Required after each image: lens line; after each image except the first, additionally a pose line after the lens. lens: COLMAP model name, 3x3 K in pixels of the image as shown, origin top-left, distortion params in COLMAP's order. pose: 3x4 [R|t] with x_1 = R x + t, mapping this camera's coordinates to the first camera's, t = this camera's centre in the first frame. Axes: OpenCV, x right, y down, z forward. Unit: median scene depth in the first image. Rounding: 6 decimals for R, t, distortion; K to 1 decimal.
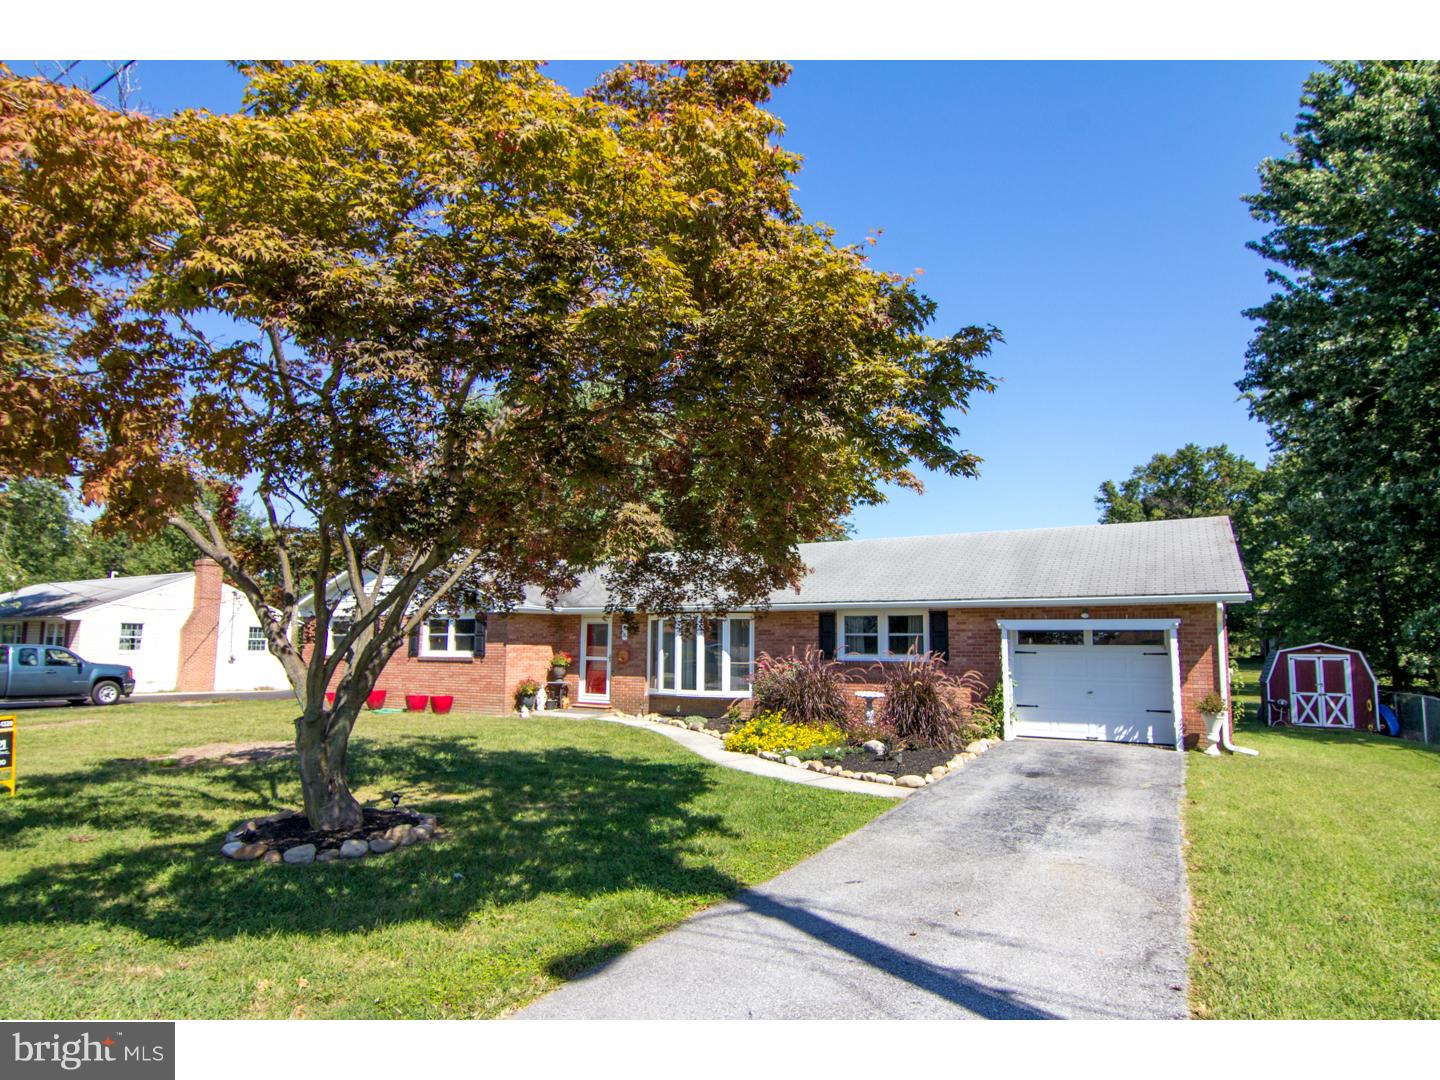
lens RADIAL K [[795.2, 0, 718.4], [0, 795.2, 545.9], [0, 0, 1]] dist [-0.008423, -0.003317]
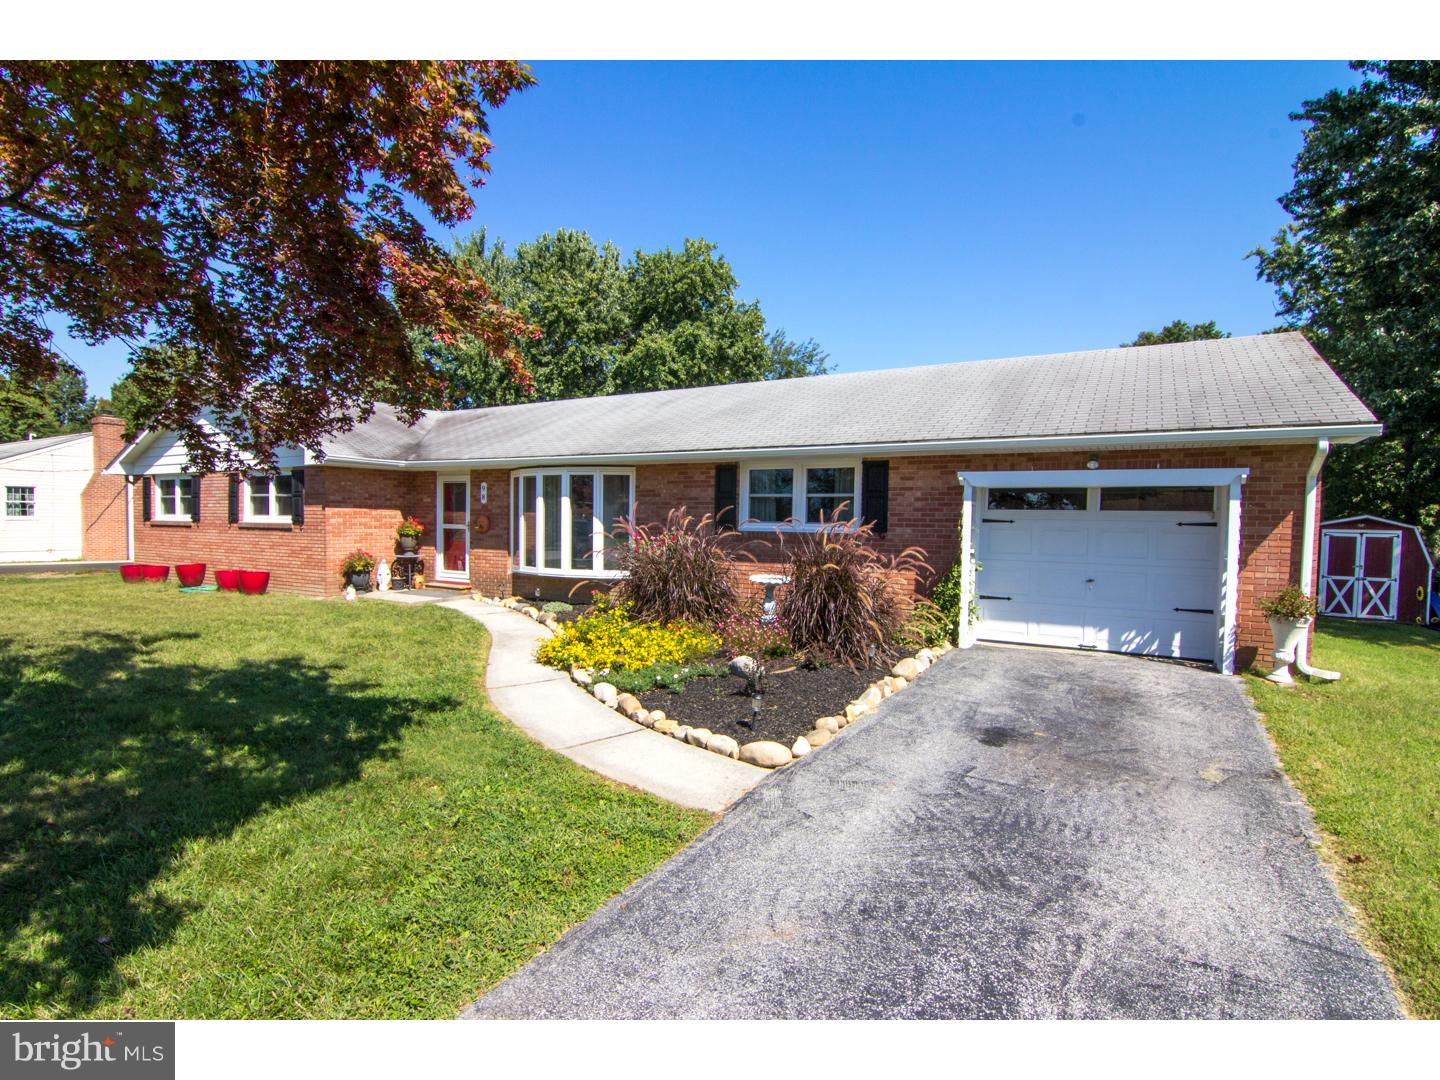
lens RADIAL K [[735.5, 0, 723.5], [0, 735.5, 543.5], [0, 0, 1]] dist [-0.009626, -0.001910]
pose [[0.999946, 0.007964, 0.006694, 0.121596], [-0.008917, 0.987540, 0.157118, 0.046388], [-0.005360, -0.157170, 0.987557, 0.309941]]
